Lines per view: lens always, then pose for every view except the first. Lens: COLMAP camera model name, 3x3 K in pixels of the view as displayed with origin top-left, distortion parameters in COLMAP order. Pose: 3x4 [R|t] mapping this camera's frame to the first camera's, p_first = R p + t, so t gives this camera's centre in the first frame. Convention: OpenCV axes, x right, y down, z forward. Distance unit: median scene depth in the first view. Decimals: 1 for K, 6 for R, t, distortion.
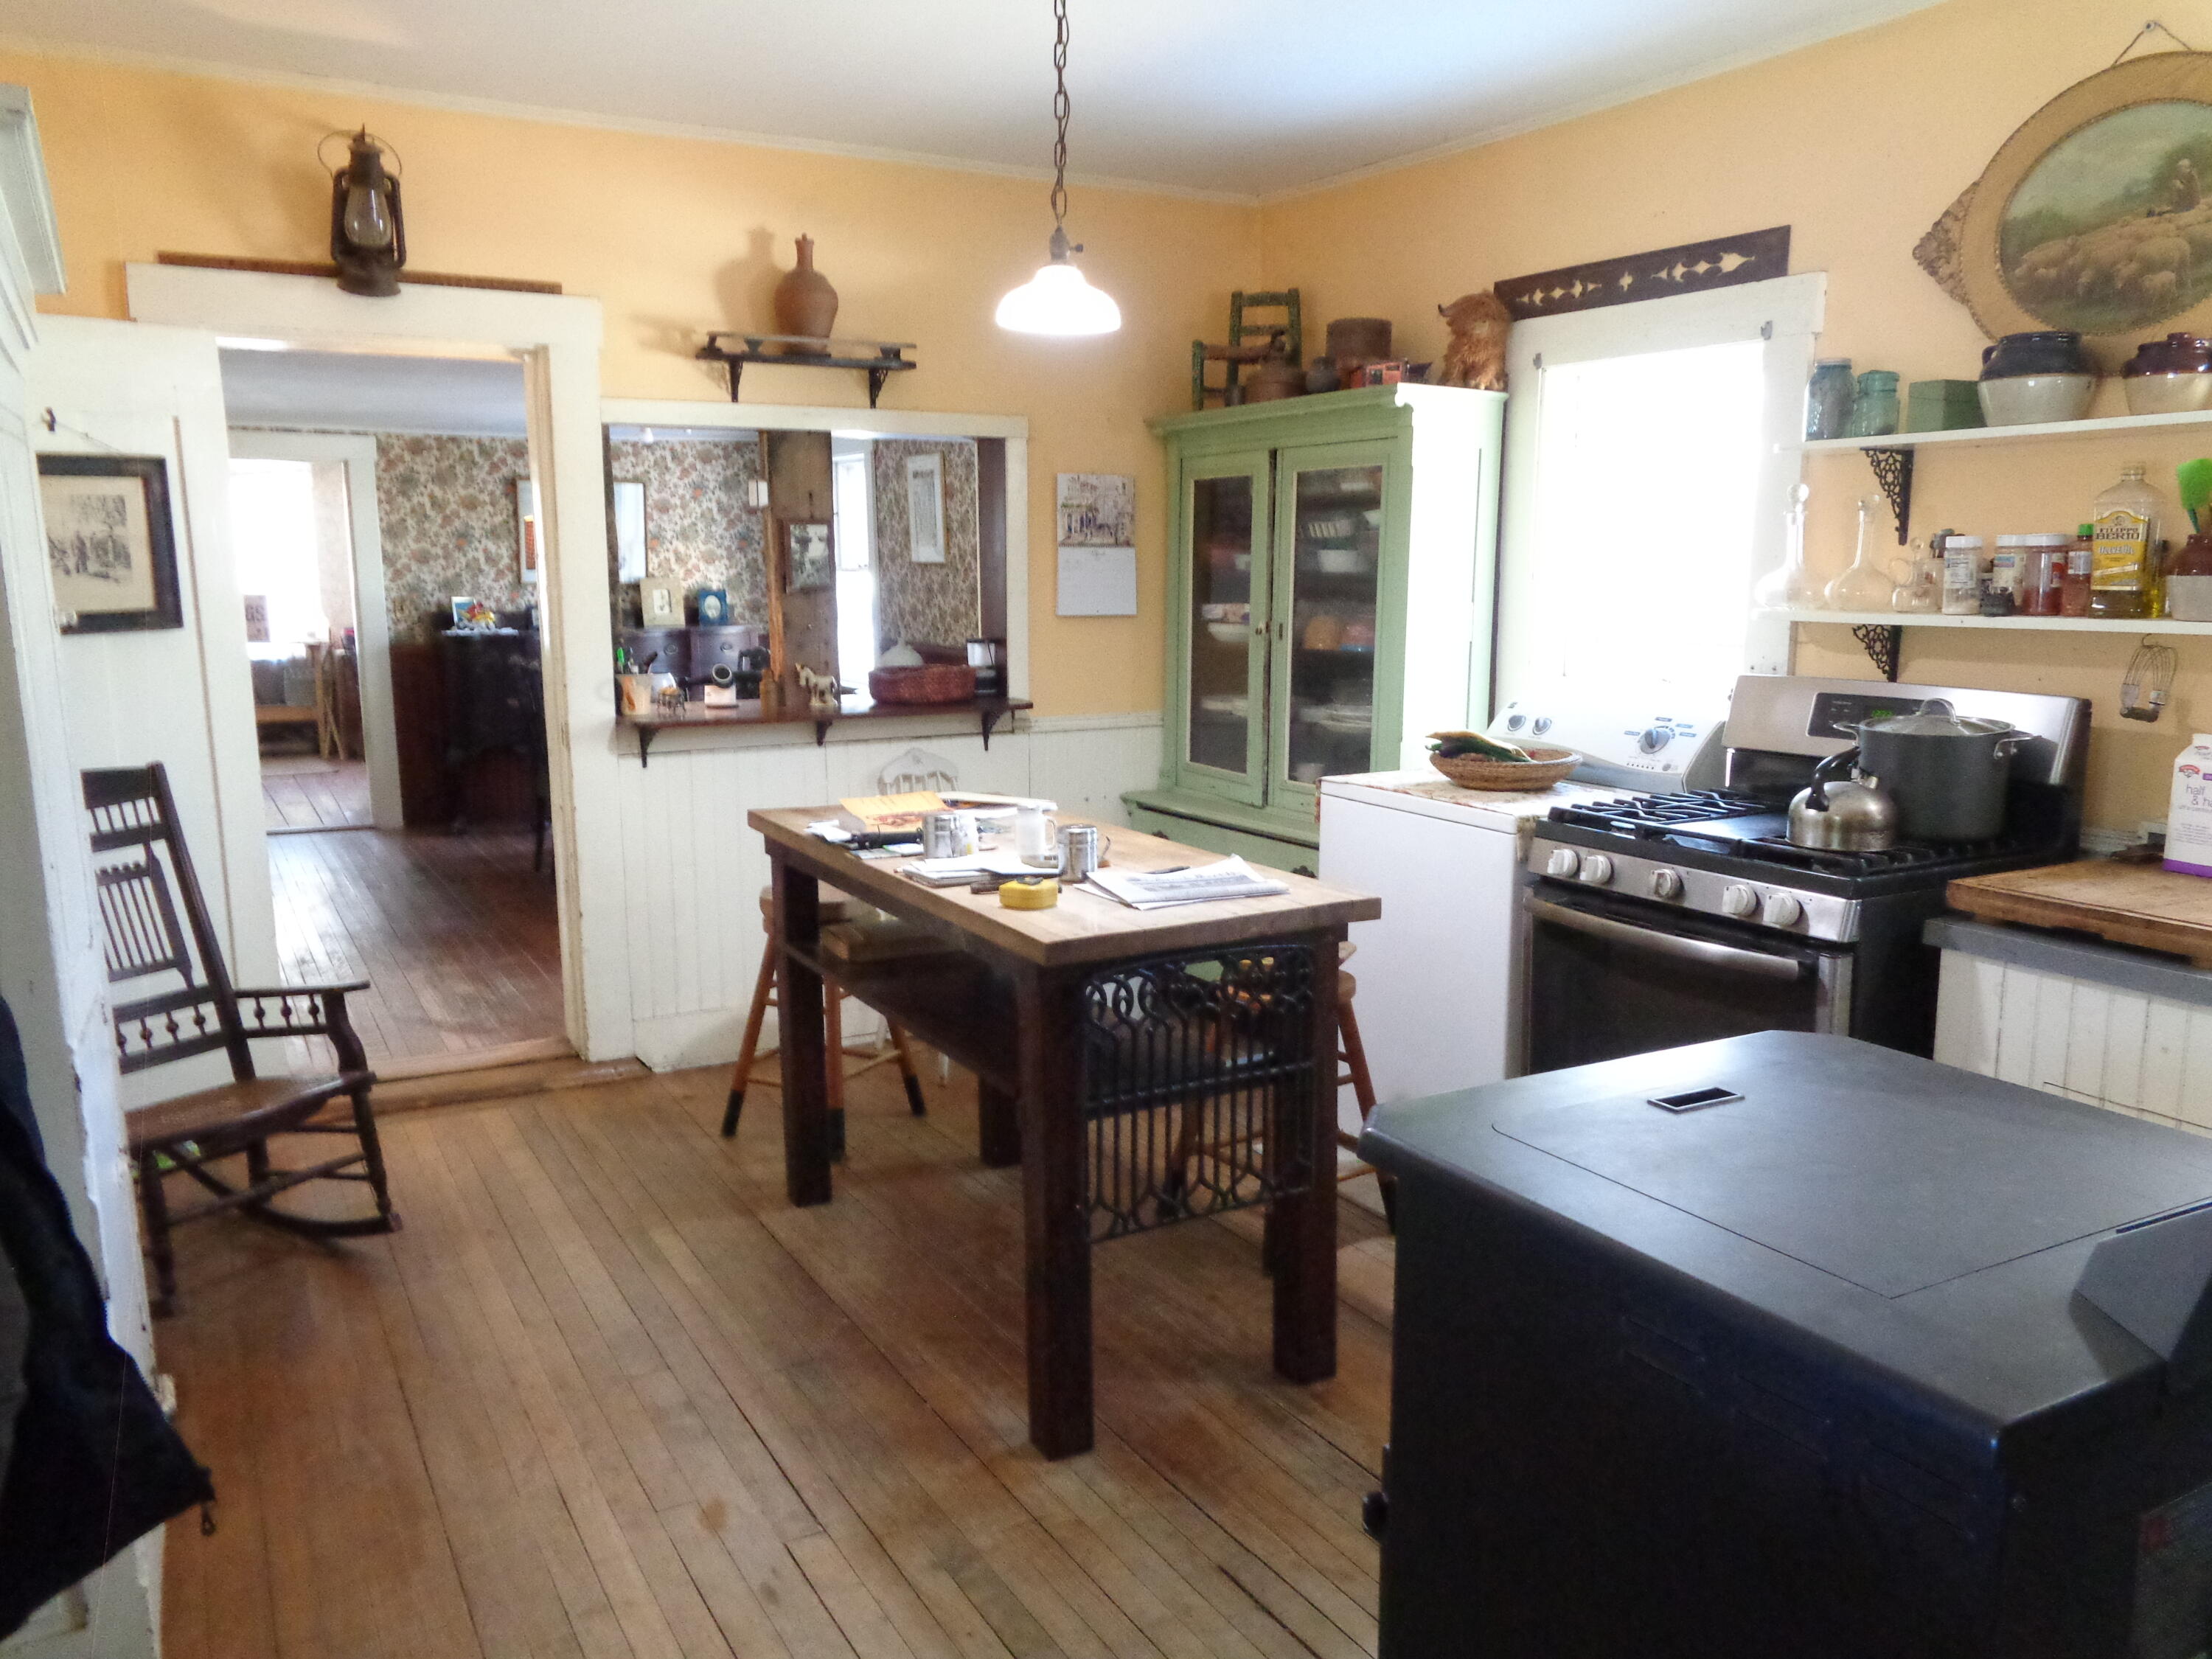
lens RADIAL K [[1677.0, 0, 1102.6], [0, 1677.0, 833.8], [0, 0, 1]] dist [-0.004122, -0.001574]
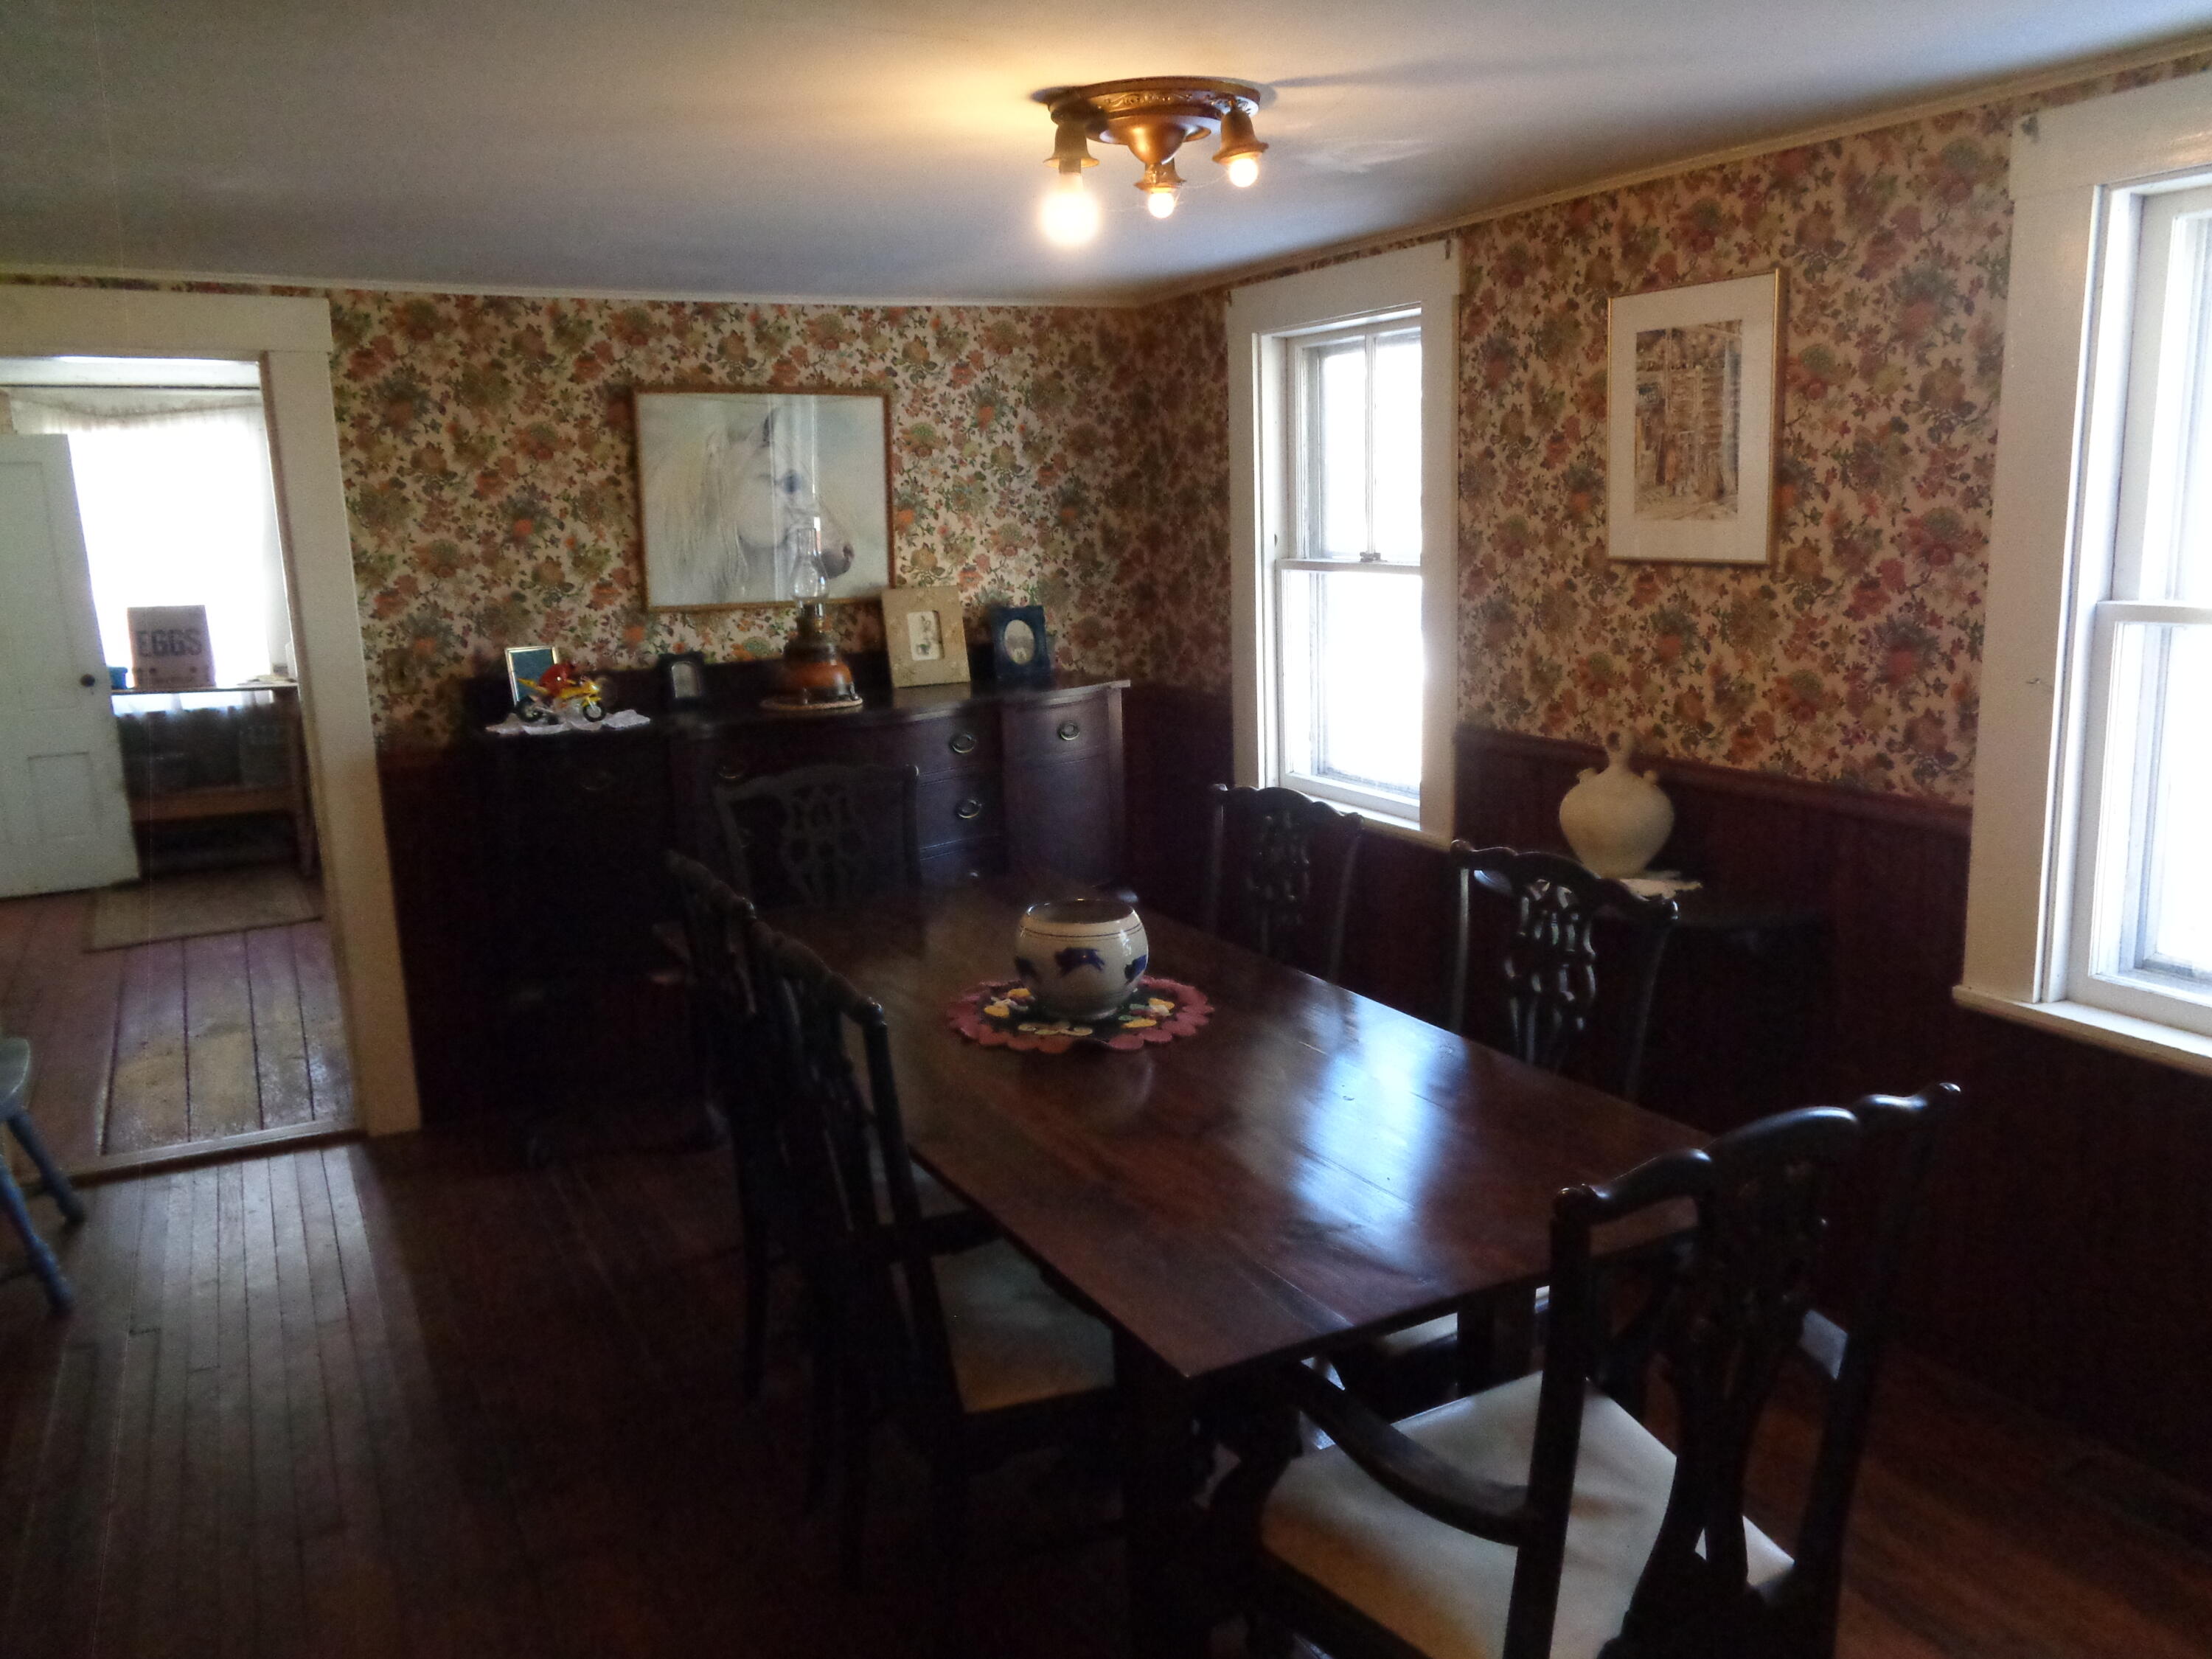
lens RADIAL K [[1677.0, 0, 1110.4], [0, 1677.0, 828.7], [0, 0, 1]] dist [-0.004122, -0.001574]
pose [[0.999536, -0.019625, -0.023308, -0.206889], [0.020343, 0.999313, 0.030967, -0.099958], [0.022685, -0.031427, 0.999249, 0.527554]]
